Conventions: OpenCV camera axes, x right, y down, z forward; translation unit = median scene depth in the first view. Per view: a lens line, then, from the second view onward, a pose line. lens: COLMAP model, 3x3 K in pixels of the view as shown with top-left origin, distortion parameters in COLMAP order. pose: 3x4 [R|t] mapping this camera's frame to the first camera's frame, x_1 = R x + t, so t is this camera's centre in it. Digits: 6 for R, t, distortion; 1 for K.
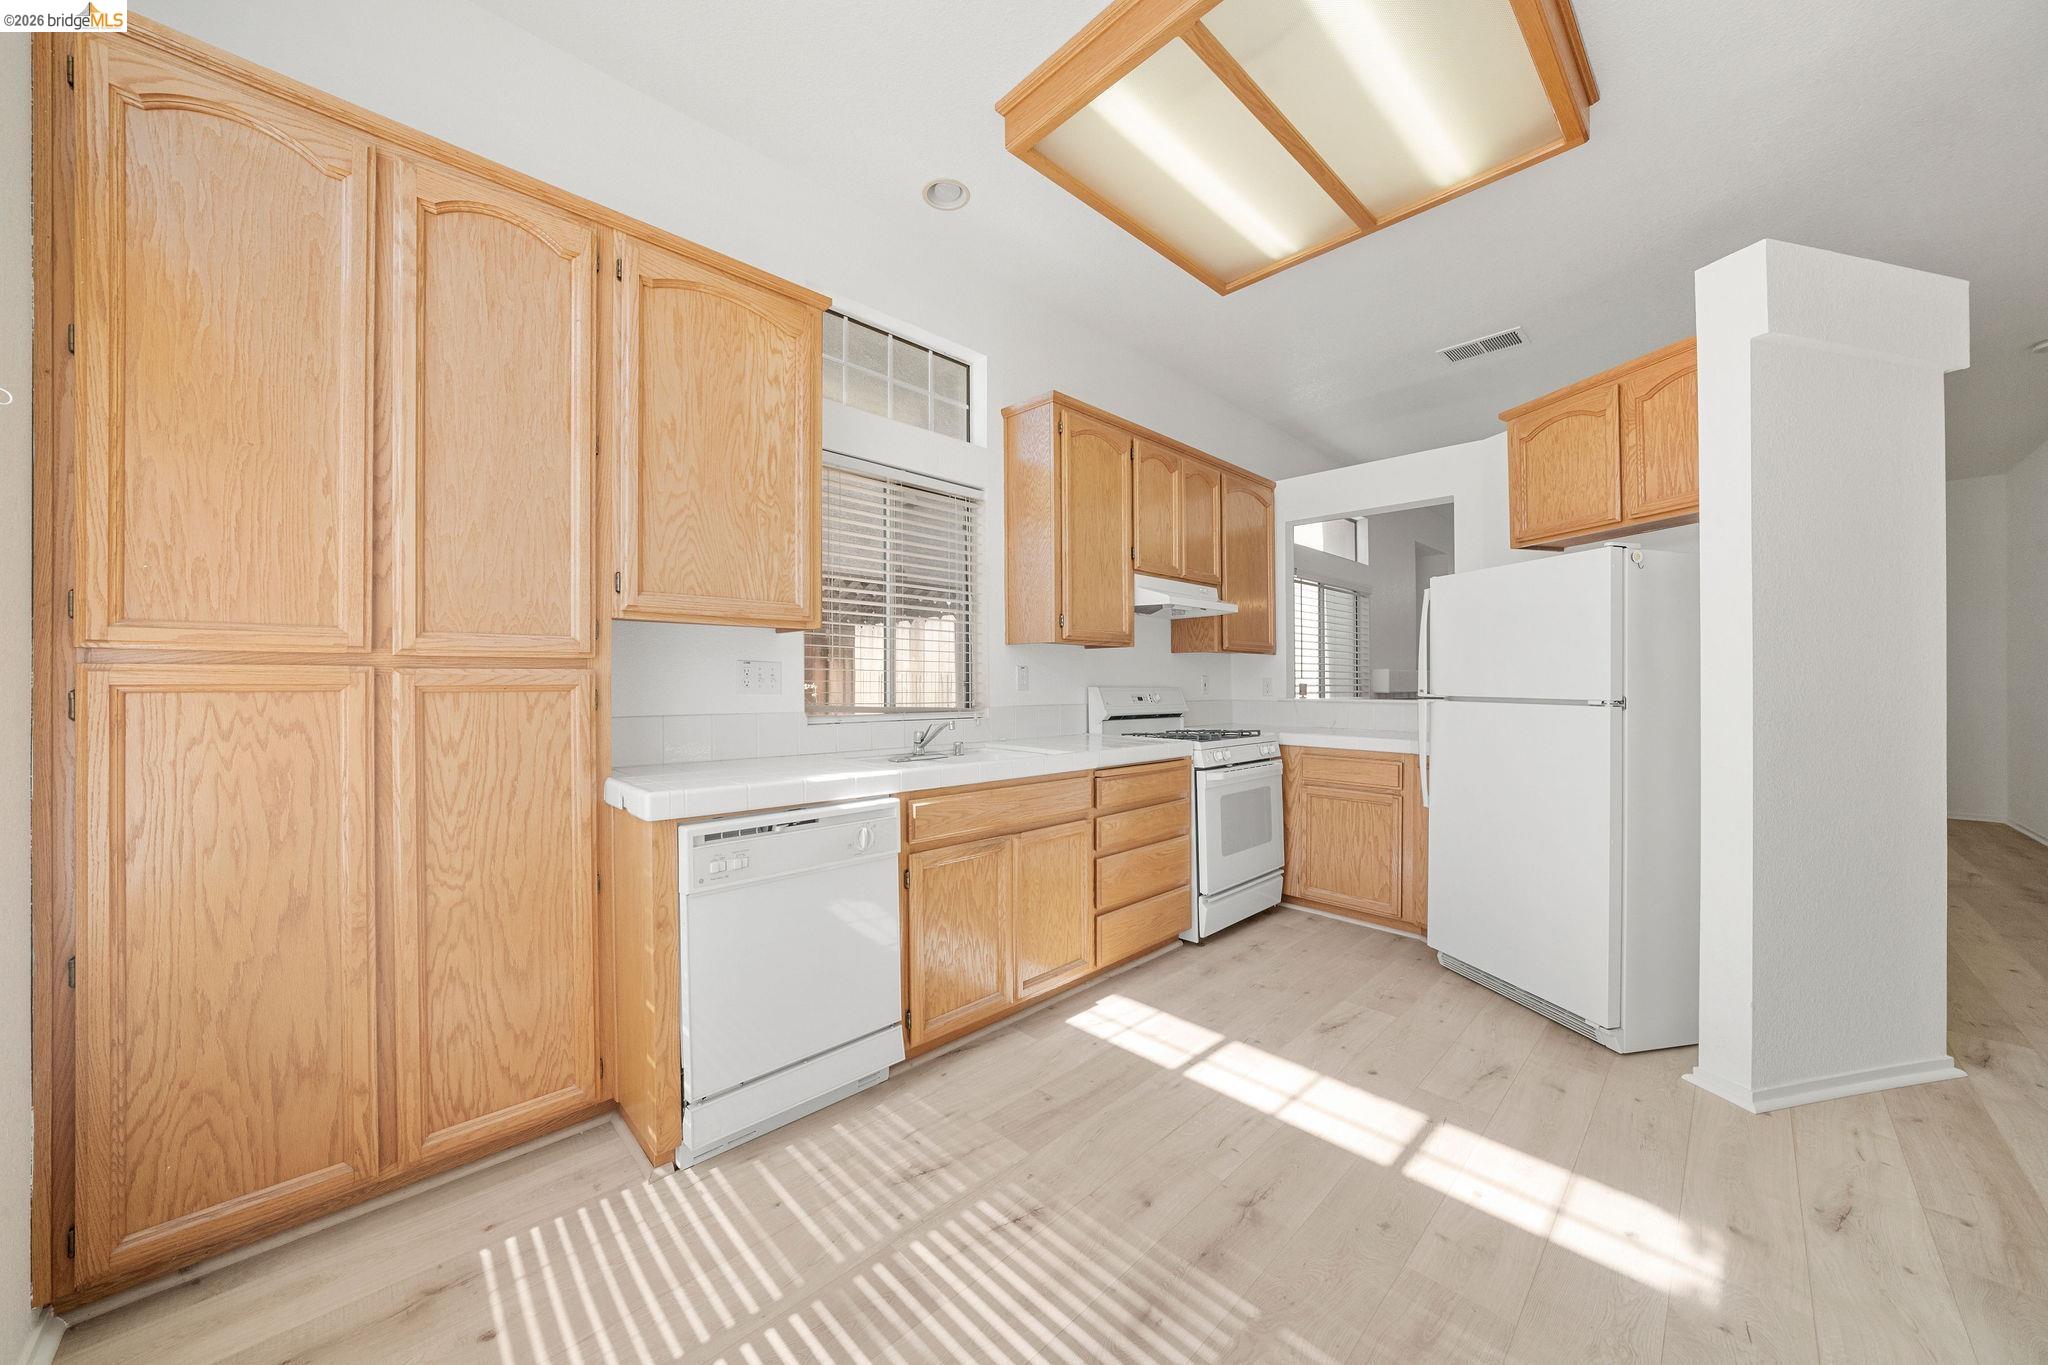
lens RADIAL K [[740.9, 0, 1011.7], [0, 740.9, 680.4], [0, 0, 1]] dist [-0.016498, 0.000404]
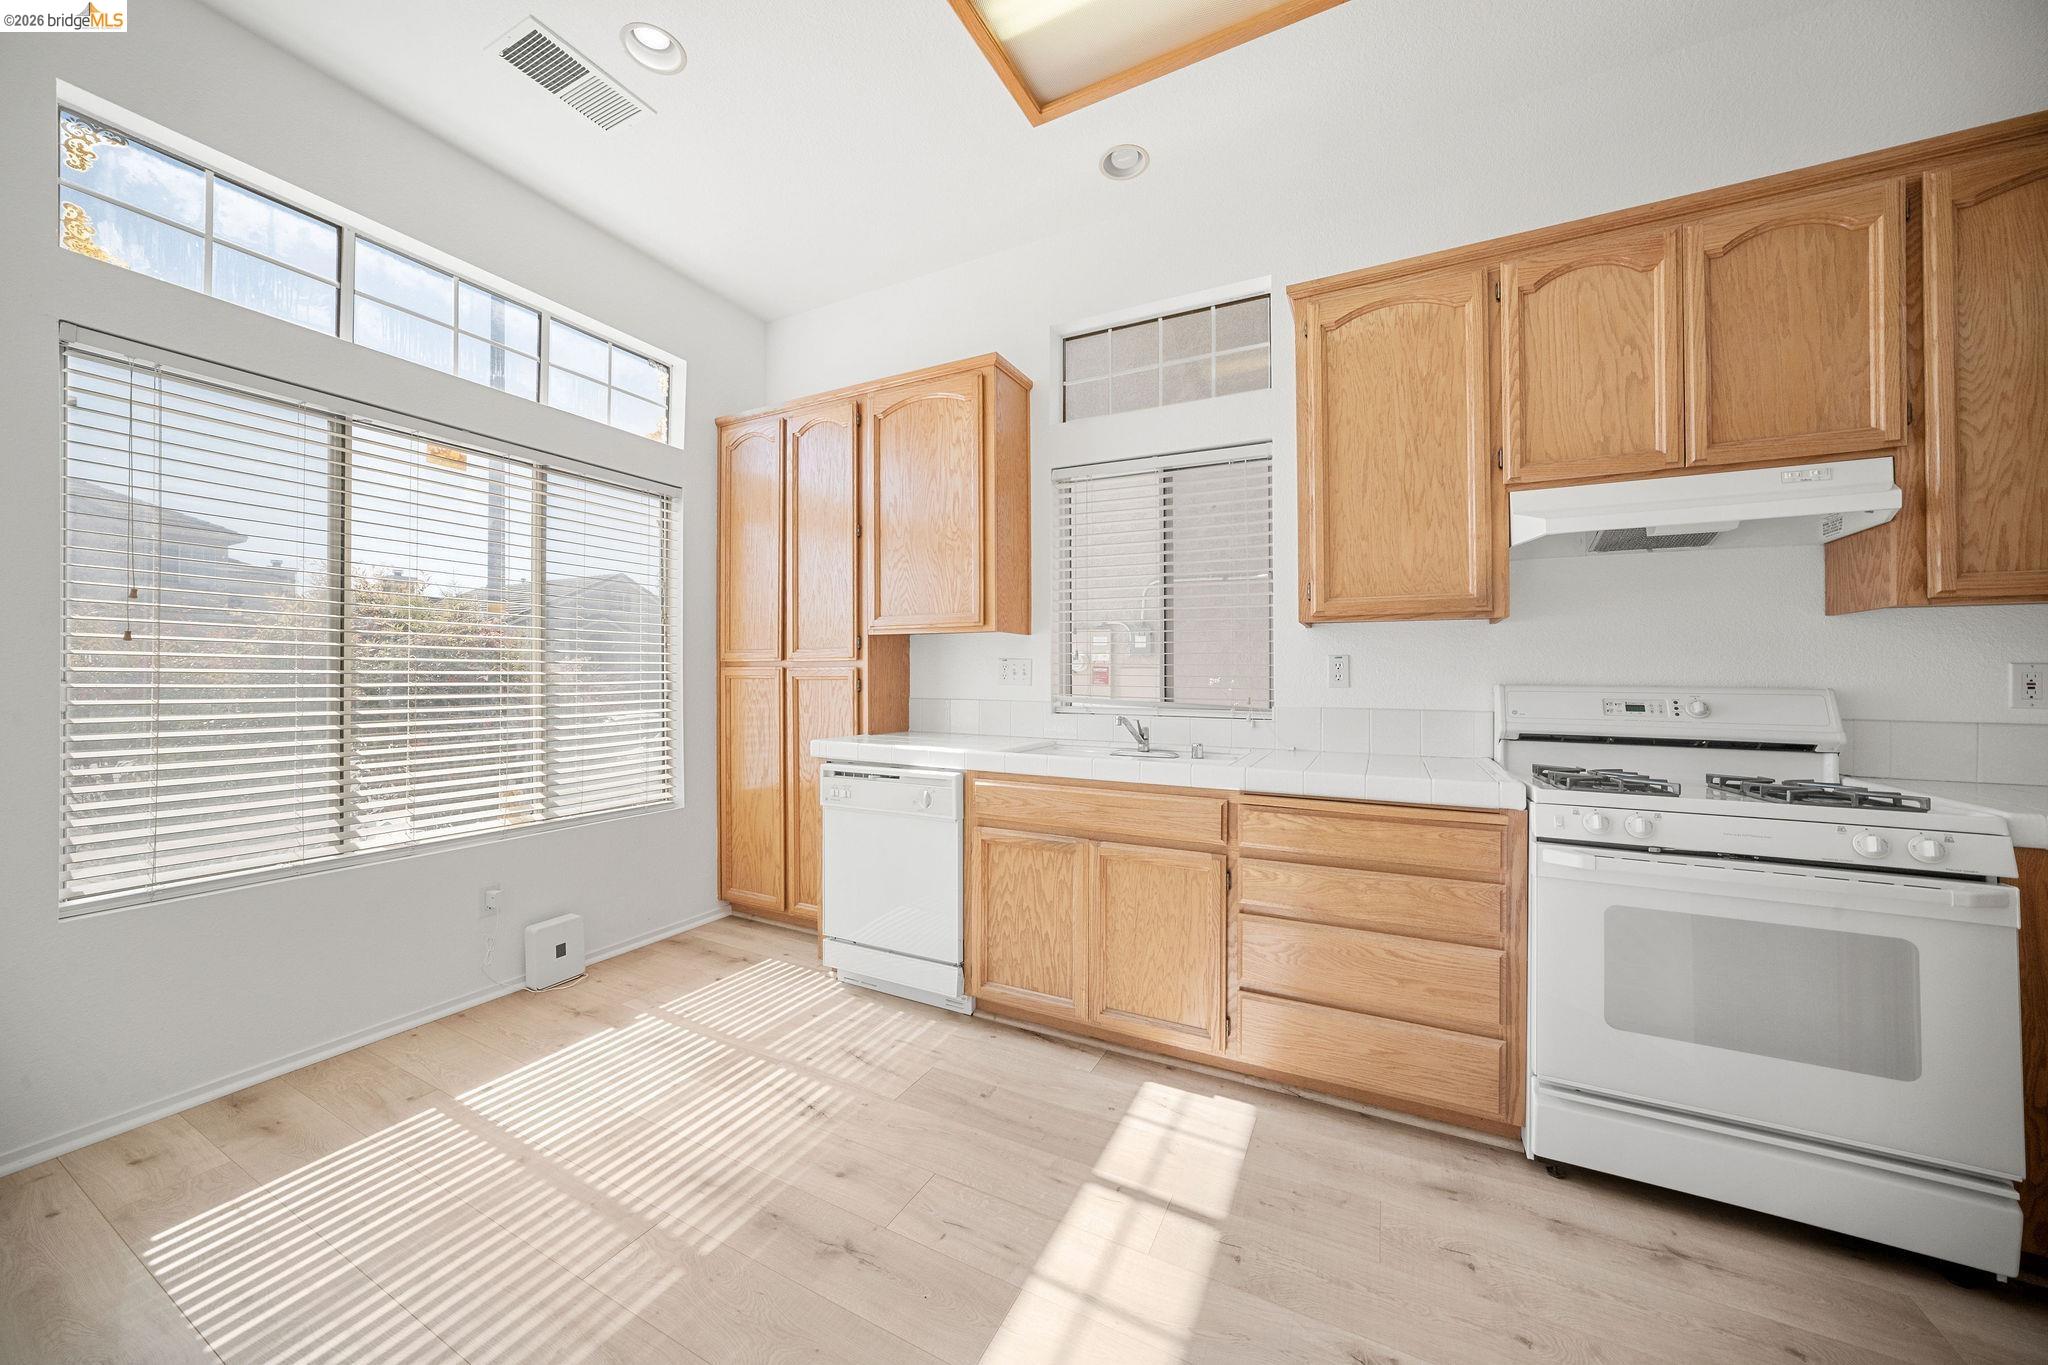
lens RADIAL K [[740.9, 0, 1011.7], [0, 740.9, 680.4], [0, 0, 1]] dist [-0.016498, 0.000404]
pose [[0.291192, 0.007841, -0.956633, 1.051455], [-0.001350, 0.999969, 0.007785, 0.002460], [0.956664, -0.000975, 0.291193, 0.784087]]
